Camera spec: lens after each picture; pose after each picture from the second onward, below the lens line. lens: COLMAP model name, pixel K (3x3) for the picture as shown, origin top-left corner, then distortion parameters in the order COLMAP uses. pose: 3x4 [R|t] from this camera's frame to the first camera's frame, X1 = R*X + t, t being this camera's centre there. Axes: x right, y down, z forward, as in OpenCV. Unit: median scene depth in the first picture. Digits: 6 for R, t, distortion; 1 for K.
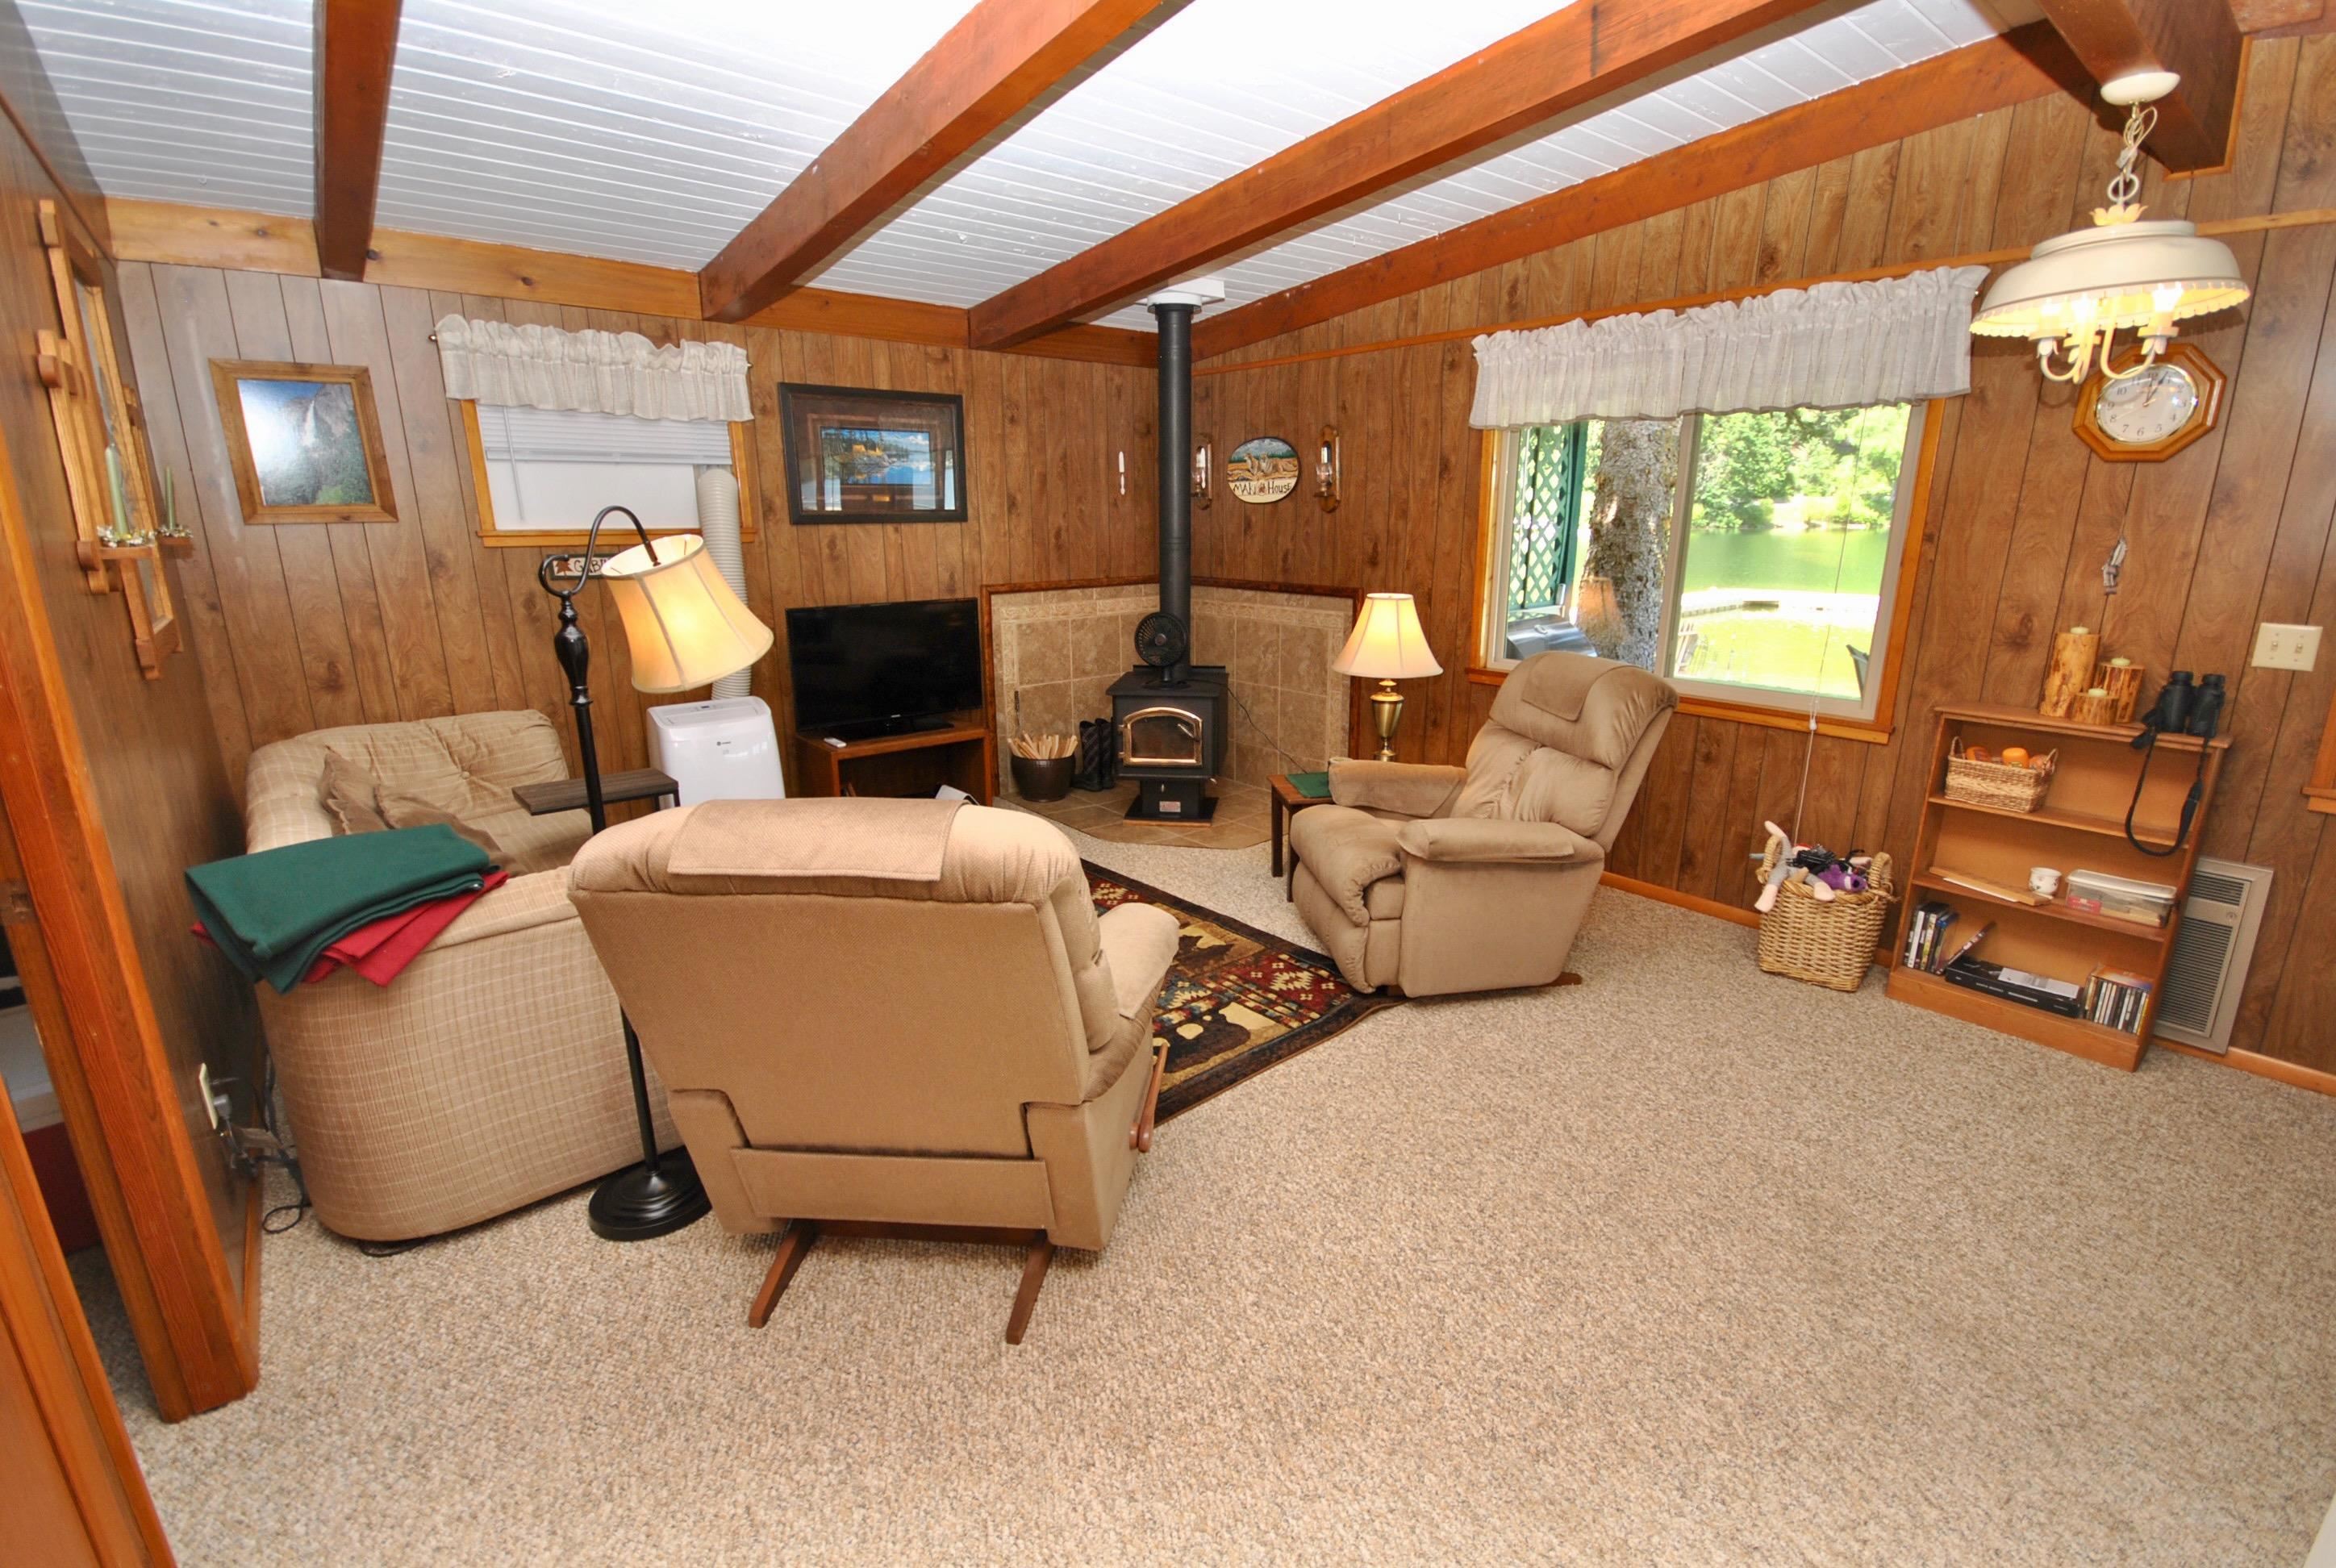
lens RADIAL K [[1027.4, 0, 1192.2], [0, 1027.4, 775.1], [0, 0, 1]] dist [-0.000690, -0.006533]
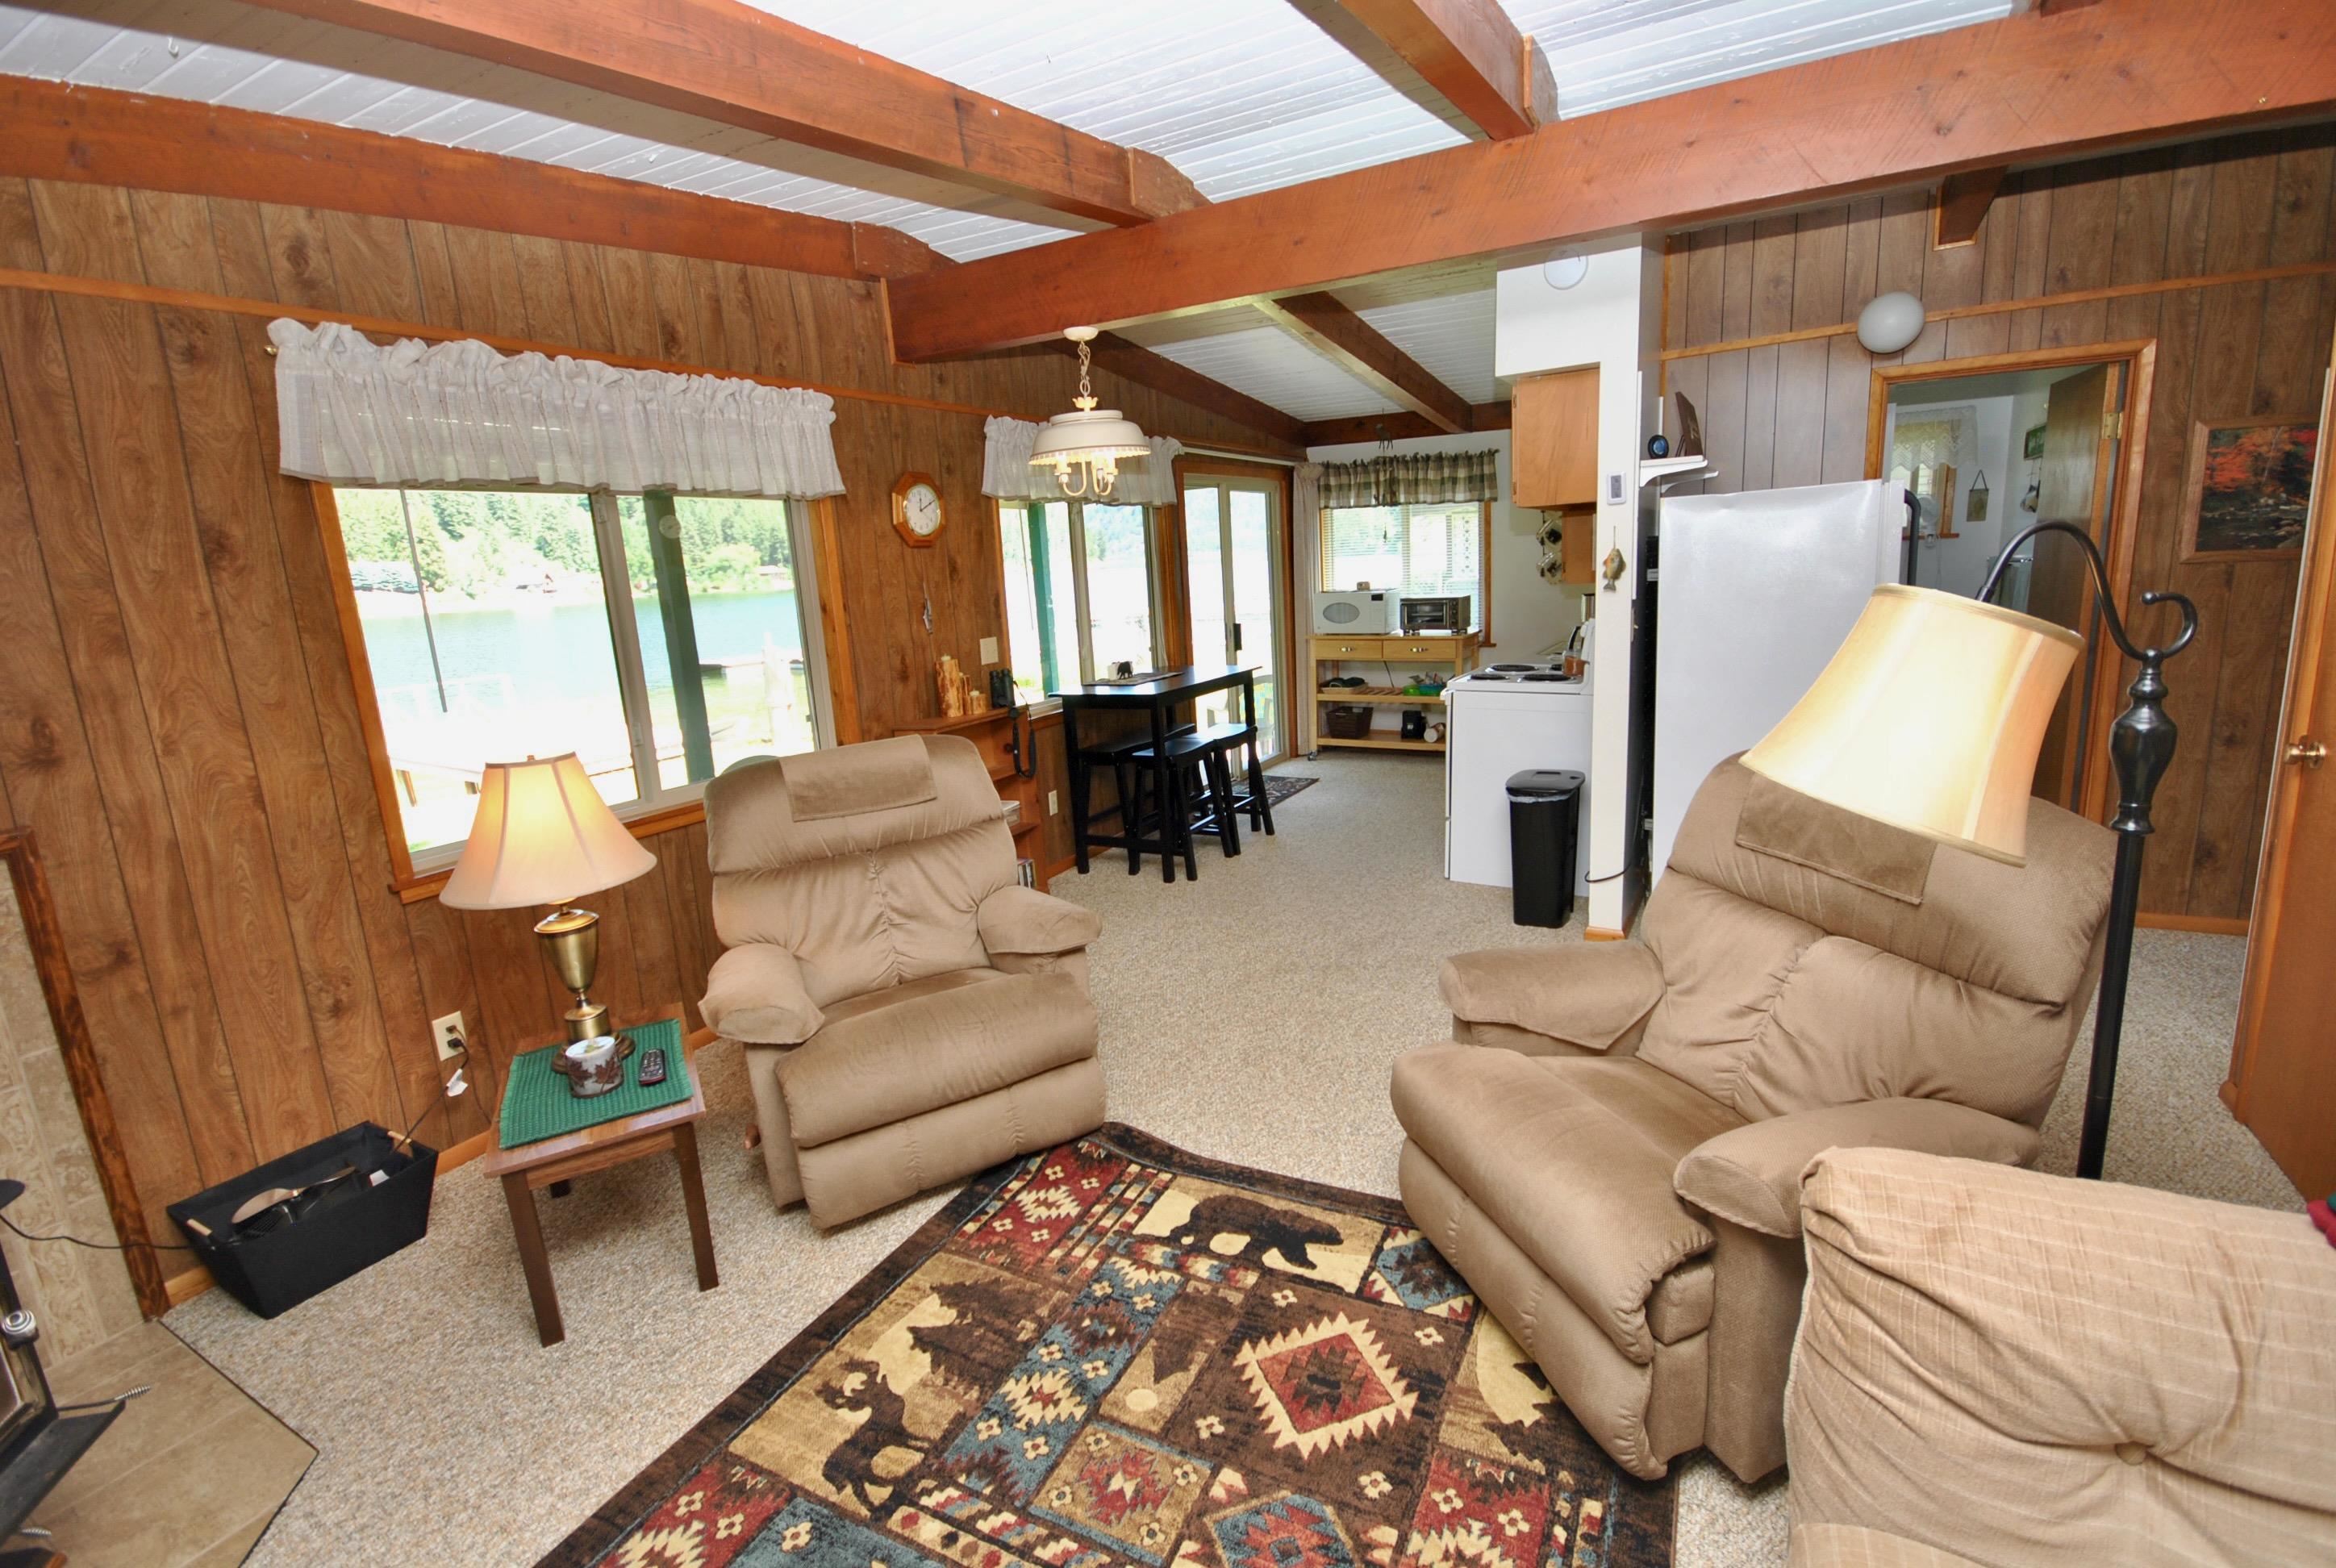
lens RADIAL K [[1053.1, 0, 1183.8], [0, 1053.1, 774.1], [0, 0, 1]] dist [-0.001923, -0.001464]
pose [[-0.354095, -0.168172, 0.919965, -0.577202], [0.291191, 0.914974, 0.279339, -0.264269], [-0.888721, 0.366798, -0.275018, 0.992489]]
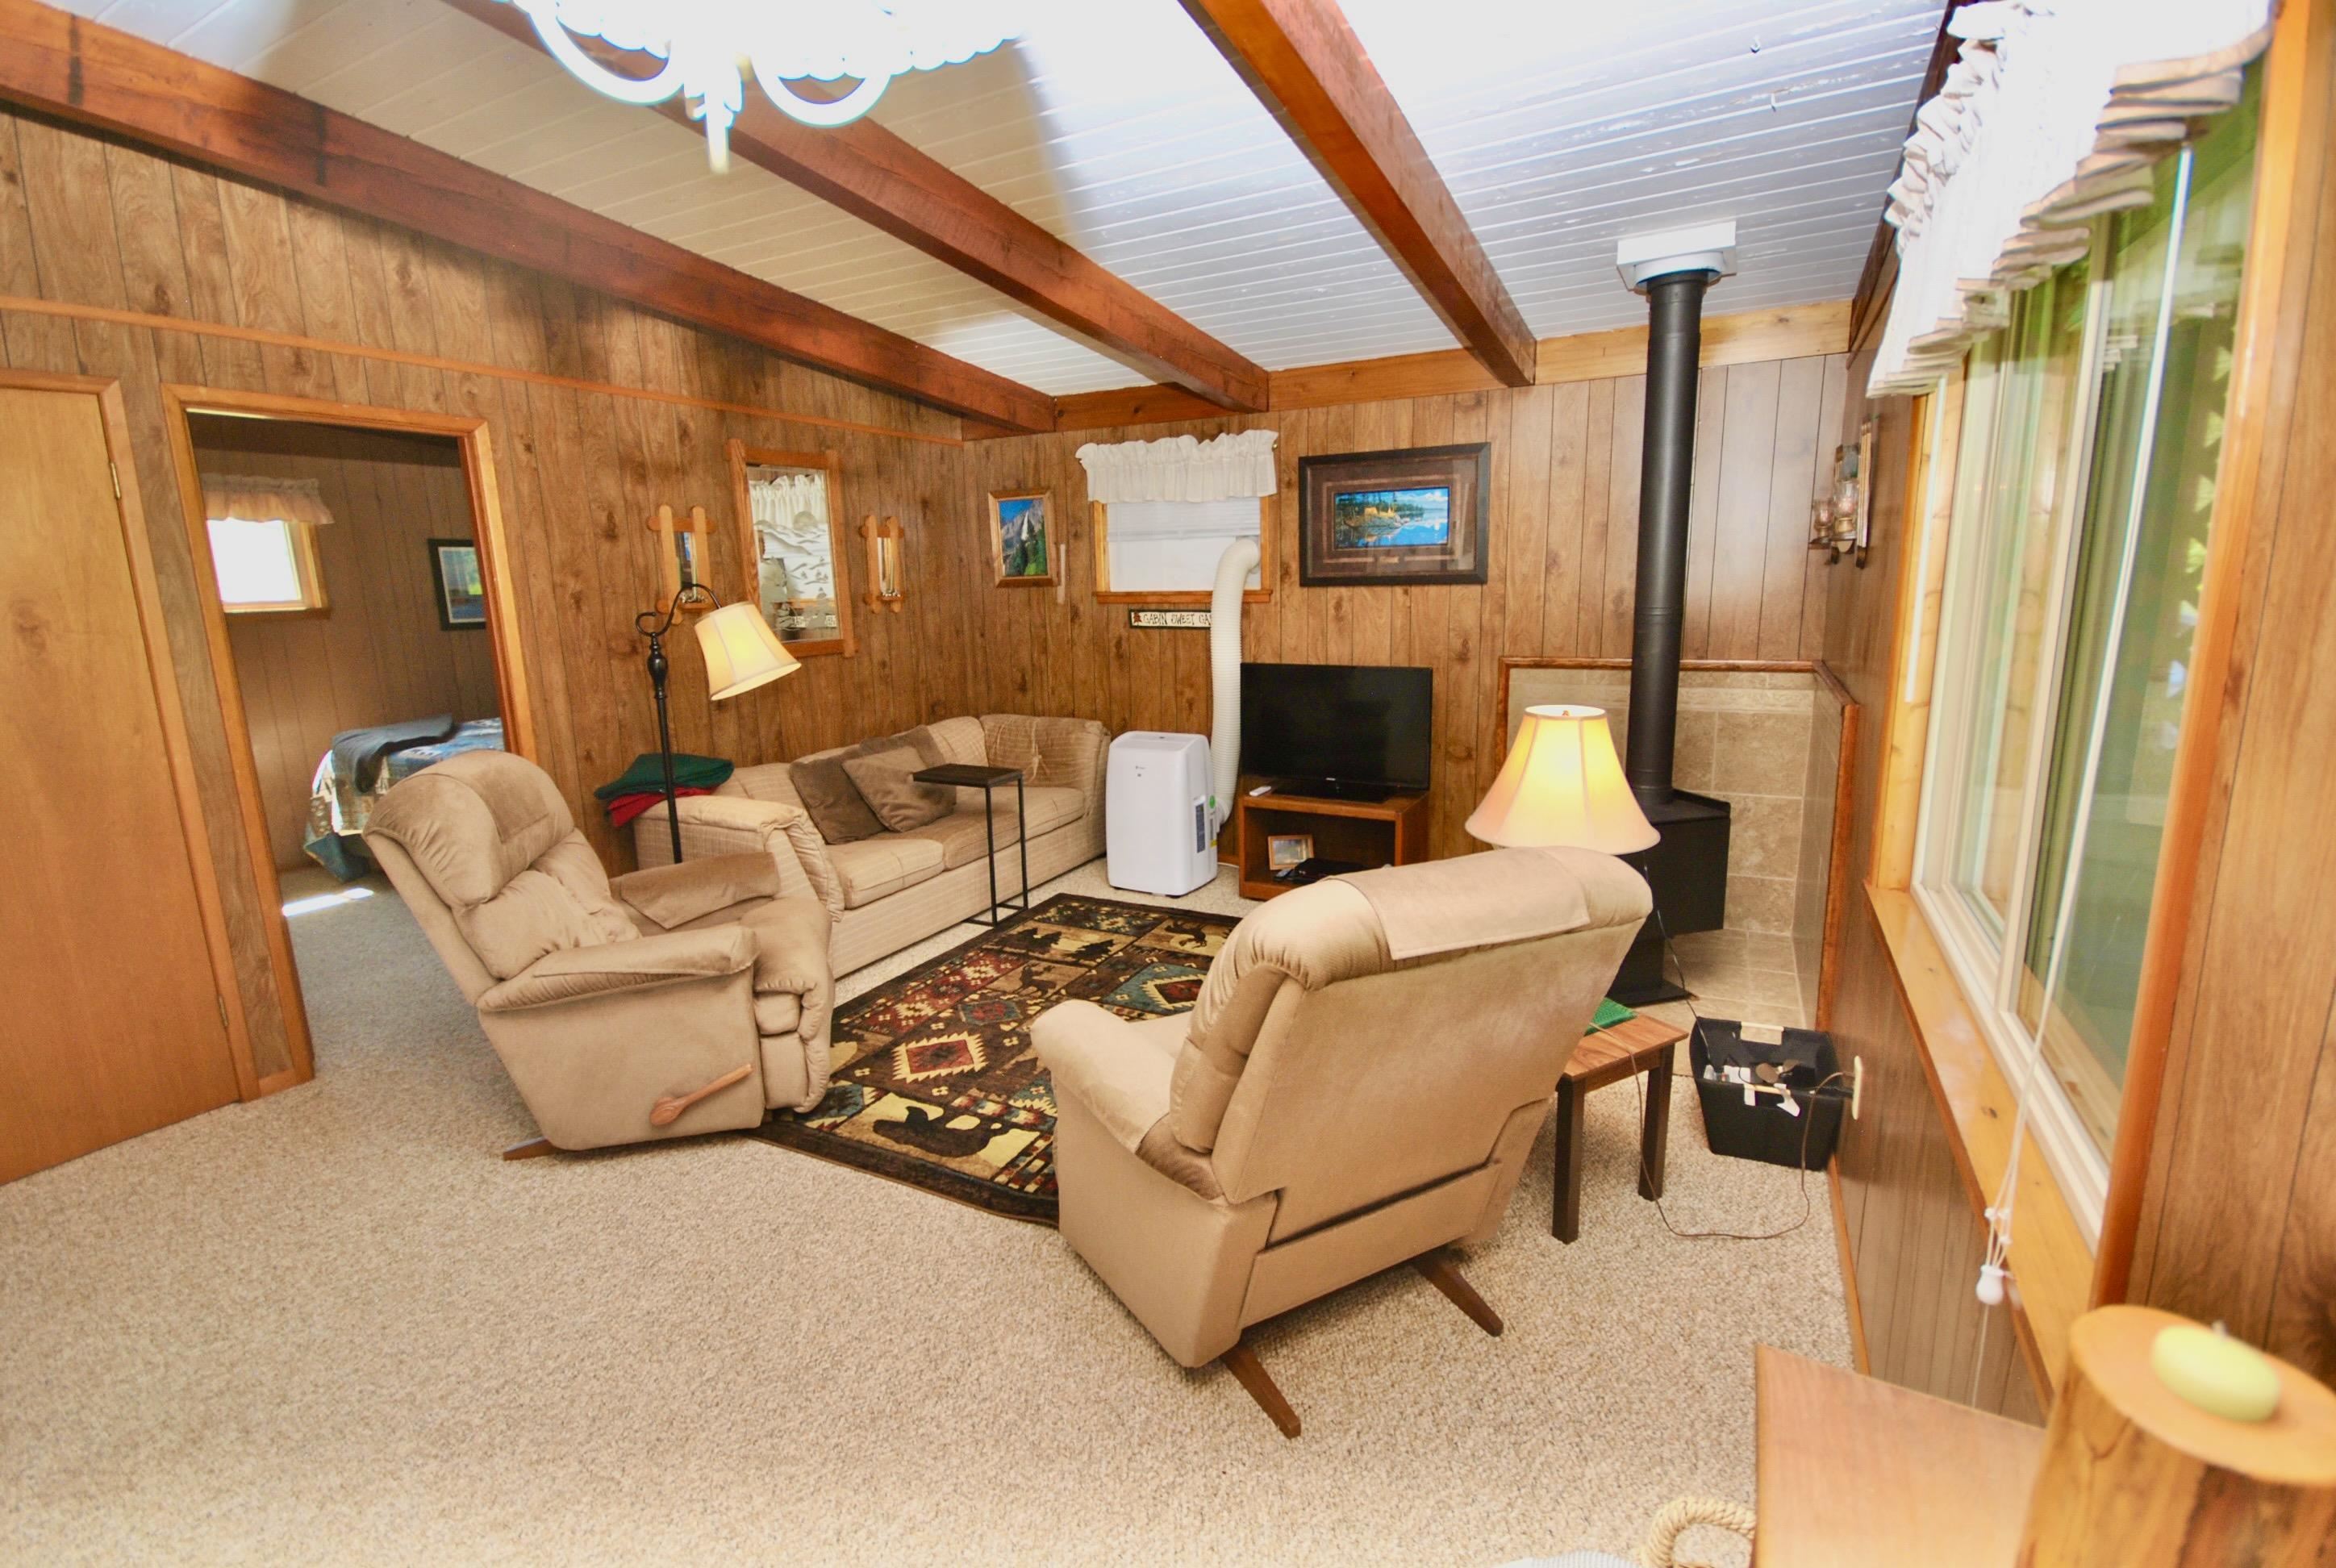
lens RADIAL K [[1027.4, 0, 1179.7], [0, 1027.4, 775.9], [0, 0, 1]] dist [-0.000690, -0.006533]
pose [[0.366409, 0.173715, -0.914094, 0.785884], [-0.213980, 0.971817, 0.098912, -0.177602], [0.905515, 0.159356, 0.393254, 0.671533]]
